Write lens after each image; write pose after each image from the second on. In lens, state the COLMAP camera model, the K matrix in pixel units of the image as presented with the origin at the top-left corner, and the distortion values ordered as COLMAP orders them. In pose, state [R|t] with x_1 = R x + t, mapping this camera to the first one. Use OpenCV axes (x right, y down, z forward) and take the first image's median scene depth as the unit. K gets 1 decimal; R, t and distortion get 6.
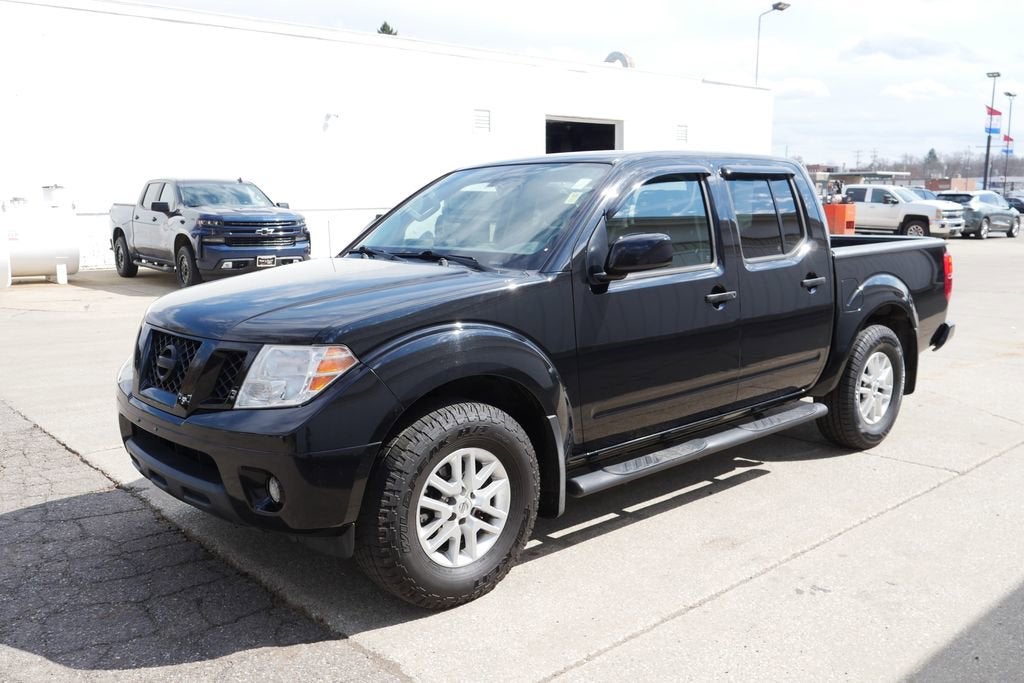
lens RADIAL K [[884.0, 0, 521.0], [0, 884.0, 346.6], [0, 0, 1]] dist [-0.038049, 0.026109]
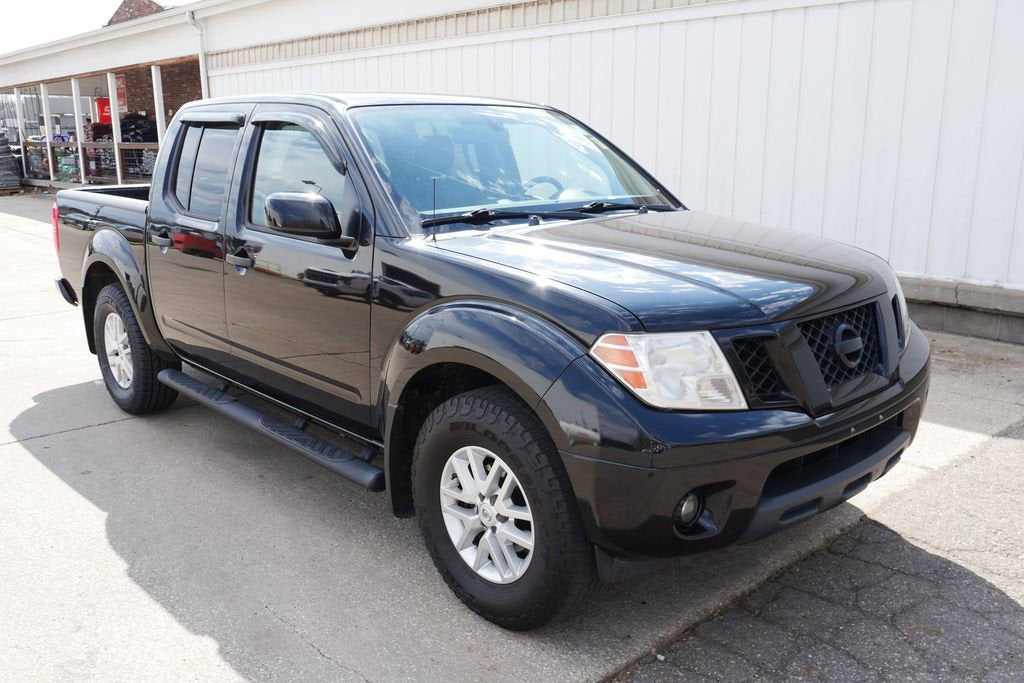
lens RADIAL K [[884.0, 0, 506.4], [0, 884.0, 340.0], [0, 0, 1]] dist [-0.038049, 0.026109]
pose [[-0.008364, -0.214418, 0.976706, -0.149284], [0.161618, 0.963609, 0.212927, -0.026568], [-0.986818, 0.159634, 0.026594, 0.160609]]
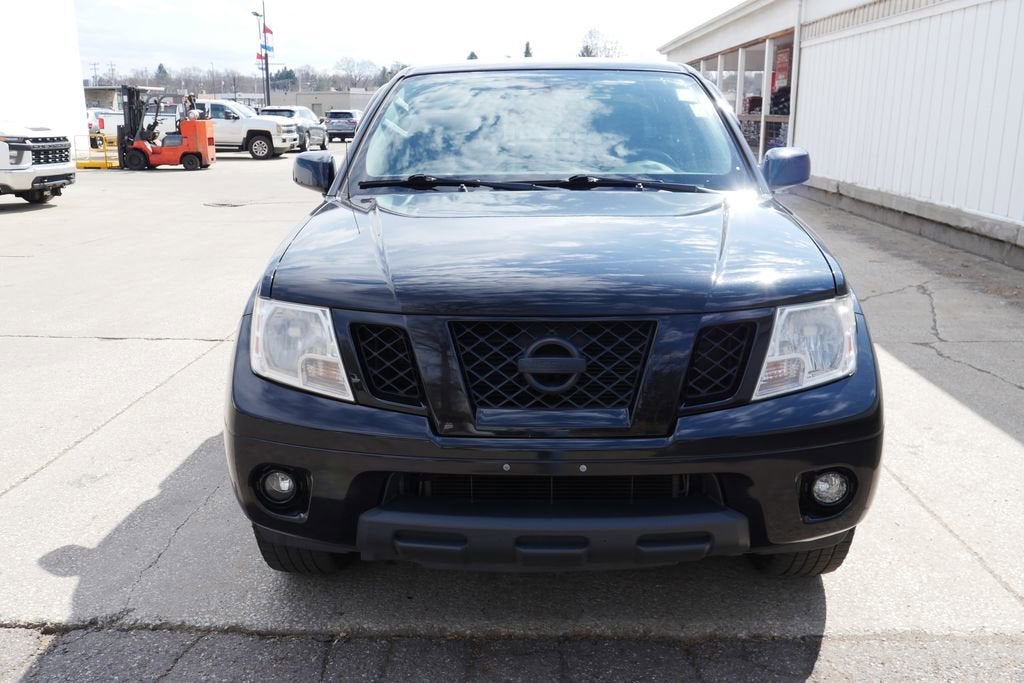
lens RADIAL K [[884.0, 0, 509.9], [0, 884.0, 341.5], [0, 0, 1]] dist [-0.038049, 0.026109]
pose [[0.691996, -0.174028, 0.700611, -0.108475], [0.113058, 0.984658, 0.132915, -0.011001], [-0.712993, -0.012767, 0.701055, 0.070911]]
